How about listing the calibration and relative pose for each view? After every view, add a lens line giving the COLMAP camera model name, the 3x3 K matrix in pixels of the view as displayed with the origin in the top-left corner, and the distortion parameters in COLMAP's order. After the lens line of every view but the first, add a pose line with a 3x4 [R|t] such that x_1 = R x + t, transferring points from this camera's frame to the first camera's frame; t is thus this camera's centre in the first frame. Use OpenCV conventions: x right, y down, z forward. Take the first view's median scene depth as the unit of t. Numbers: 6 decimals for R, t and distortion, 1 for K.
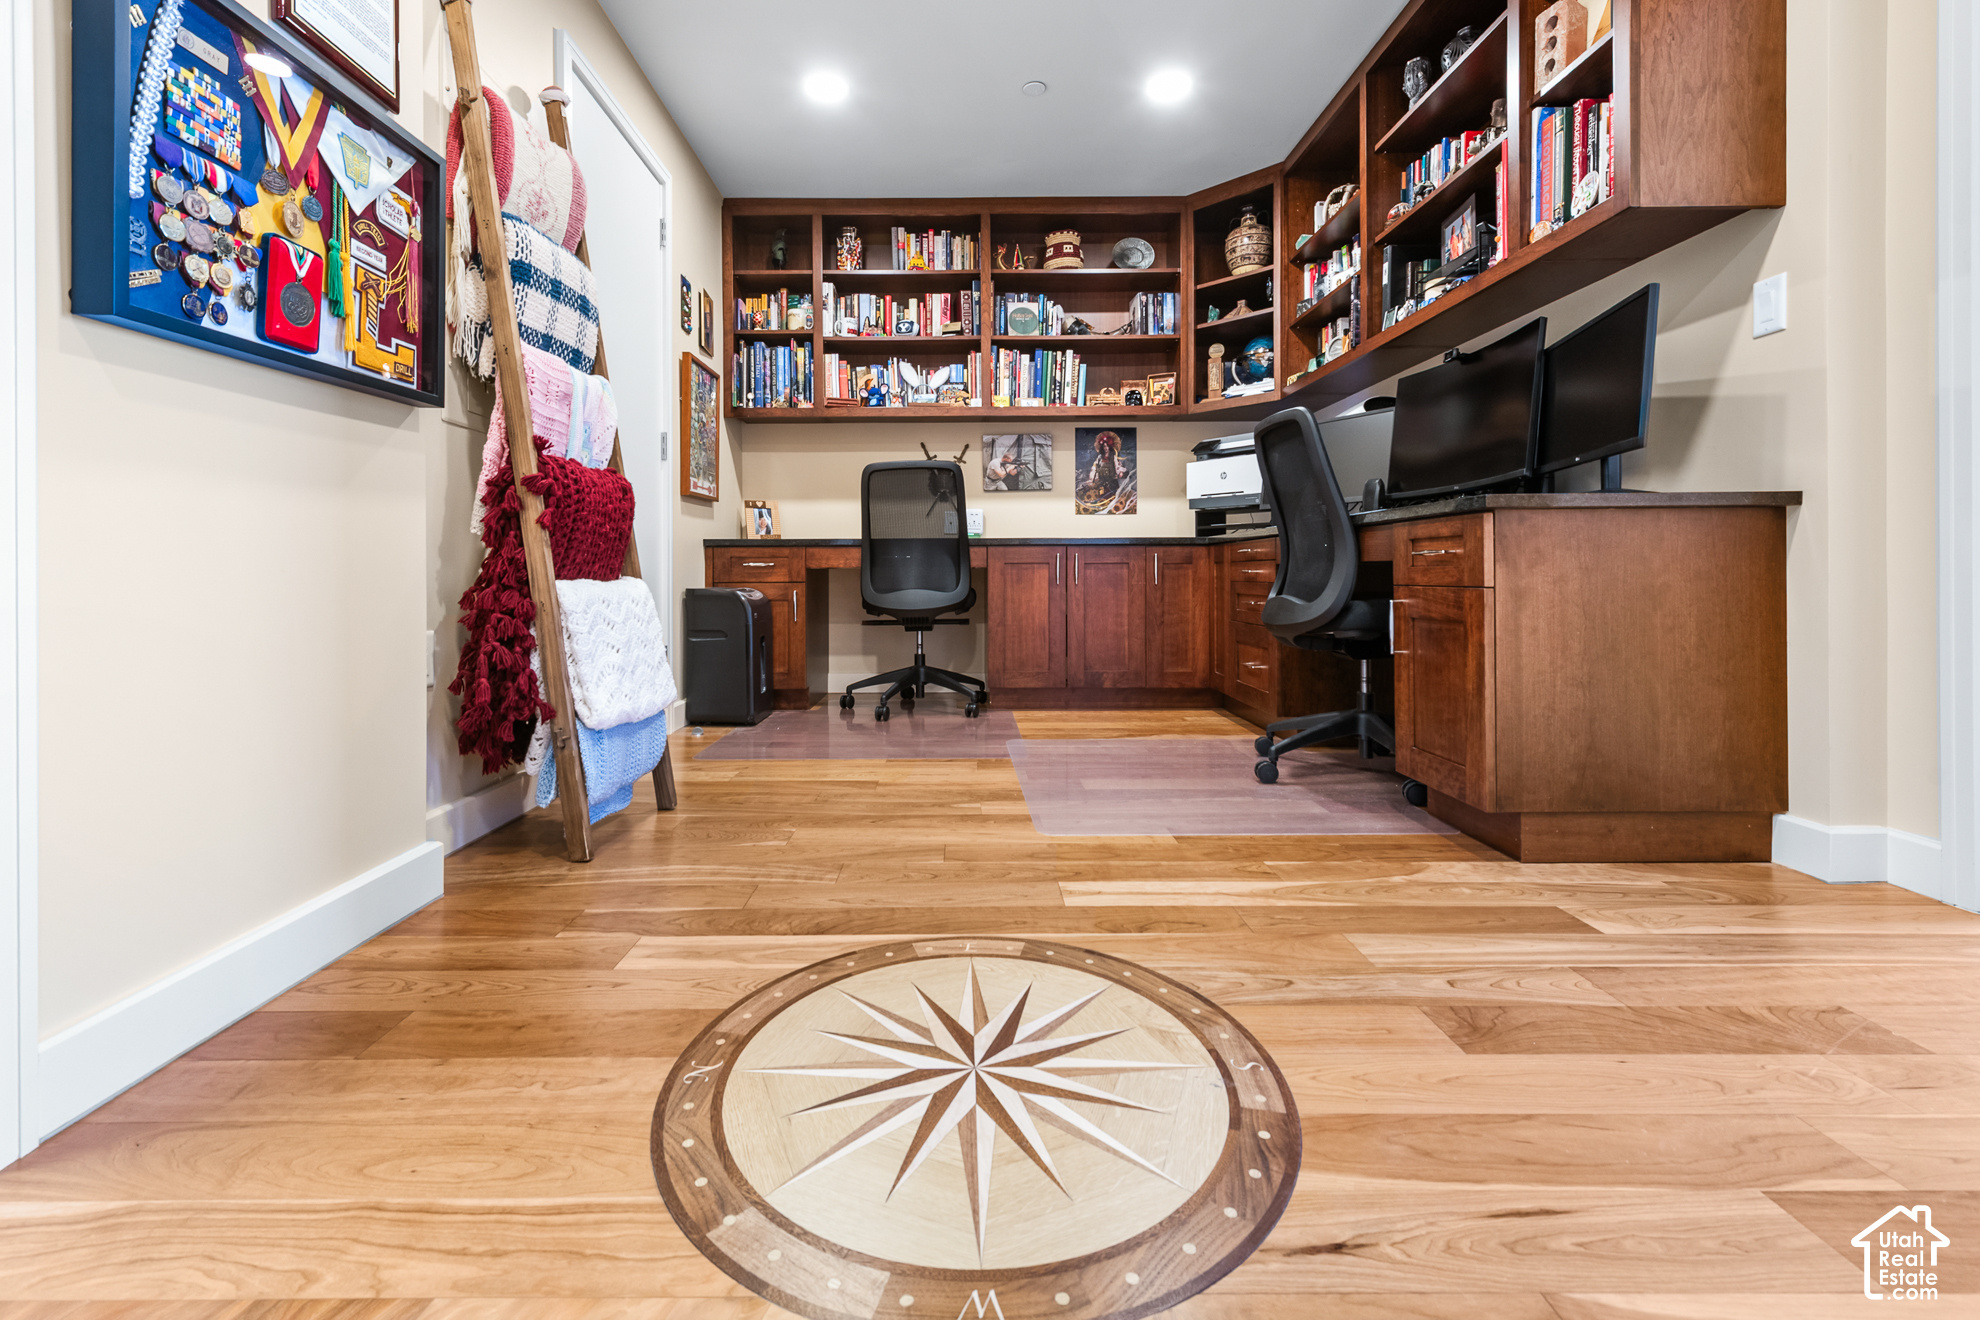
lens RADIAL K [[845.9, 0, 984.7], [0, 845.9, 561.2], [0, 0, 1]] dist [0.021364, -0.012357]
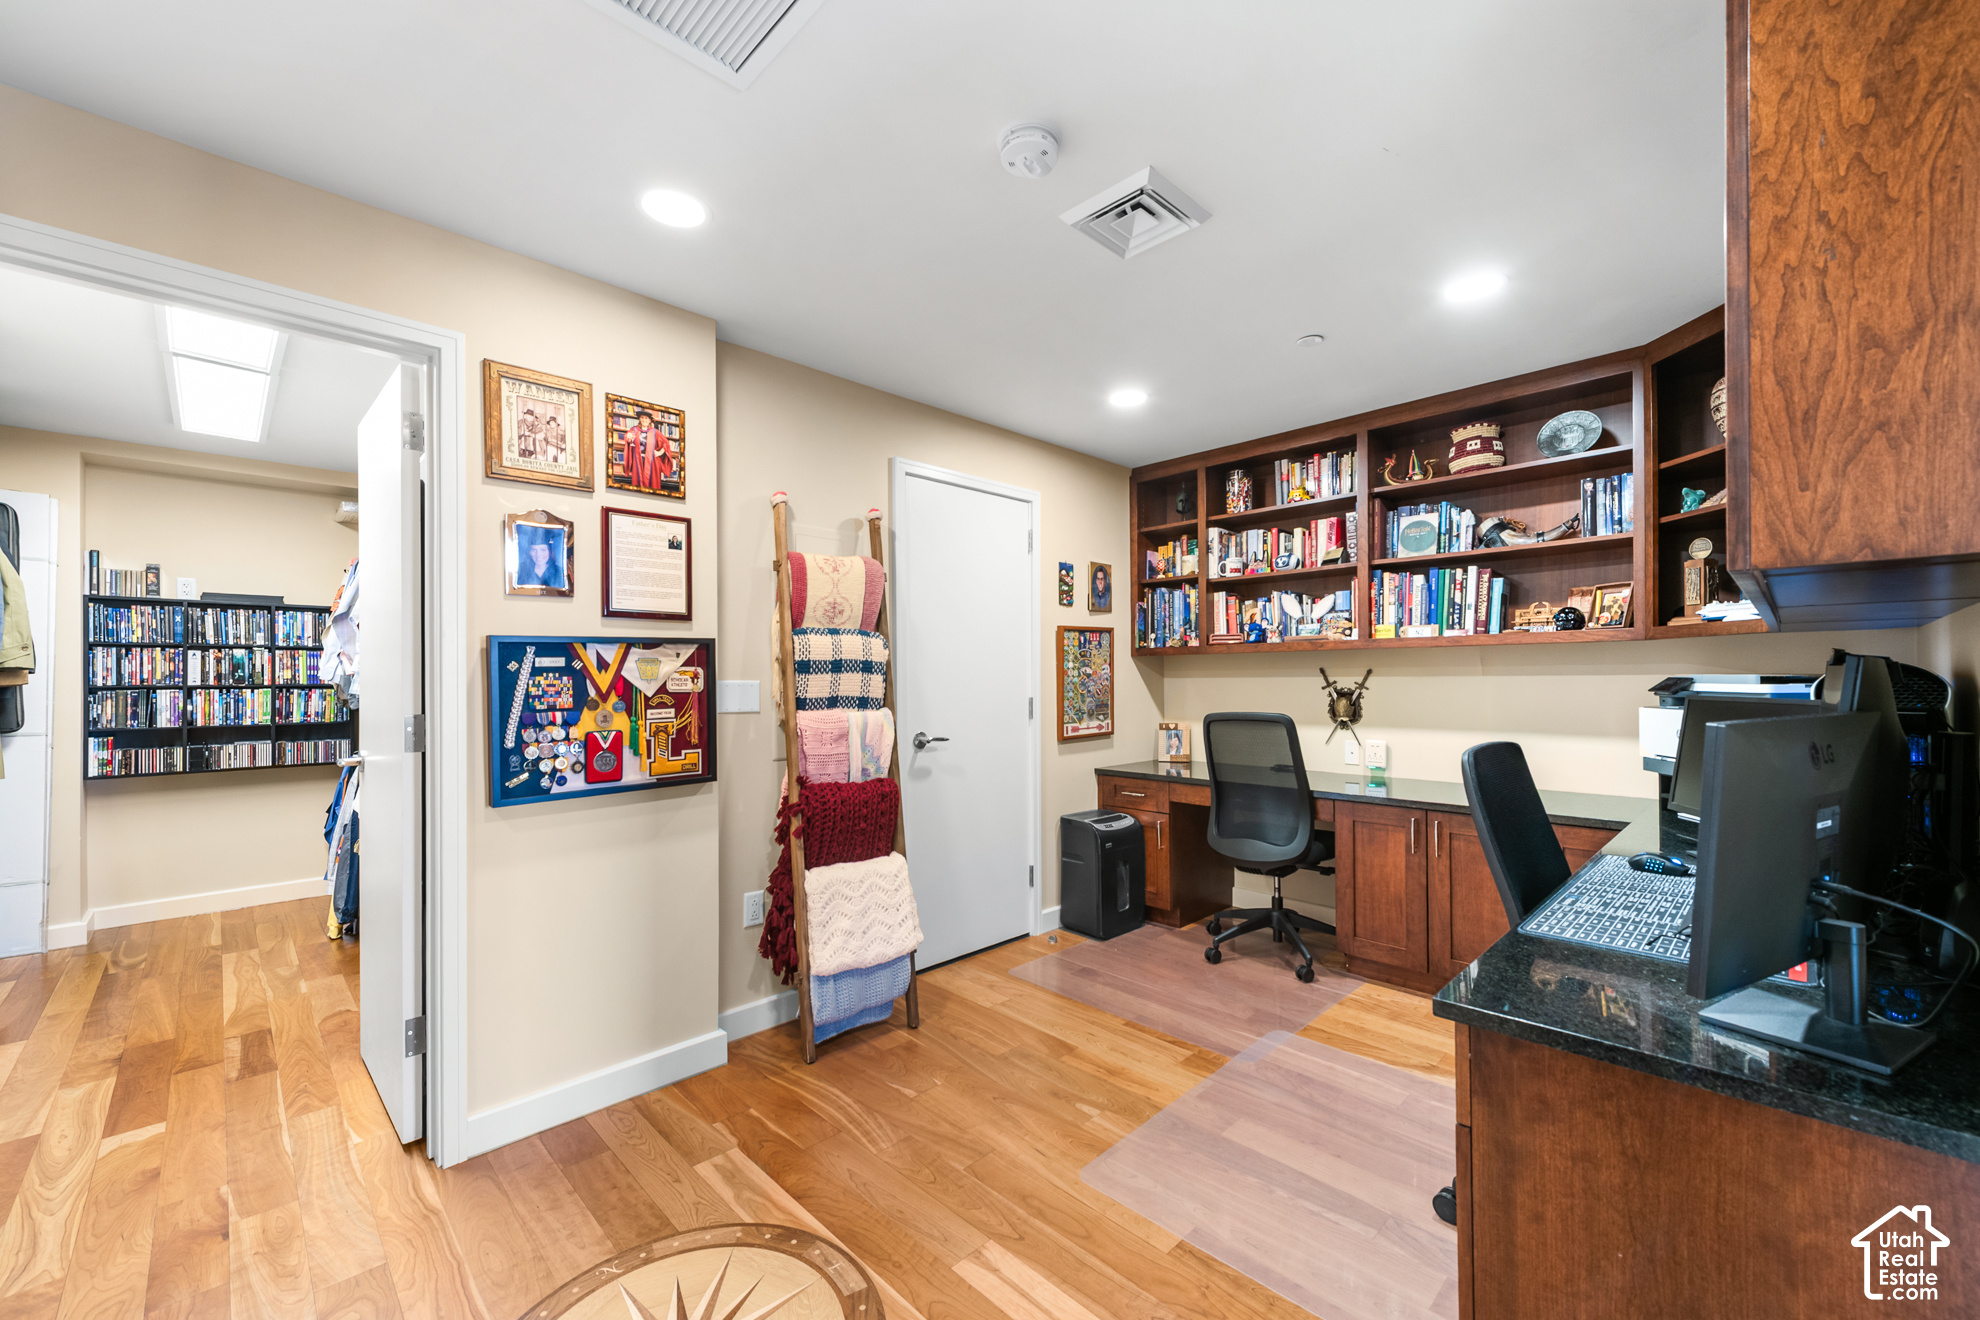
lens RADIAL K [[784.5, 0, 994.5], [0, 784.5, 670.2], [0, 0, 1]] dist [0.002596, -0.000180]
pose [[0.699601, -0.008729, -0.714480, 0.363576], [0.007037, 0.999961, -0.005326, -0.160264], [0.714499, -0.001302, 0.699635, 0.120248]]
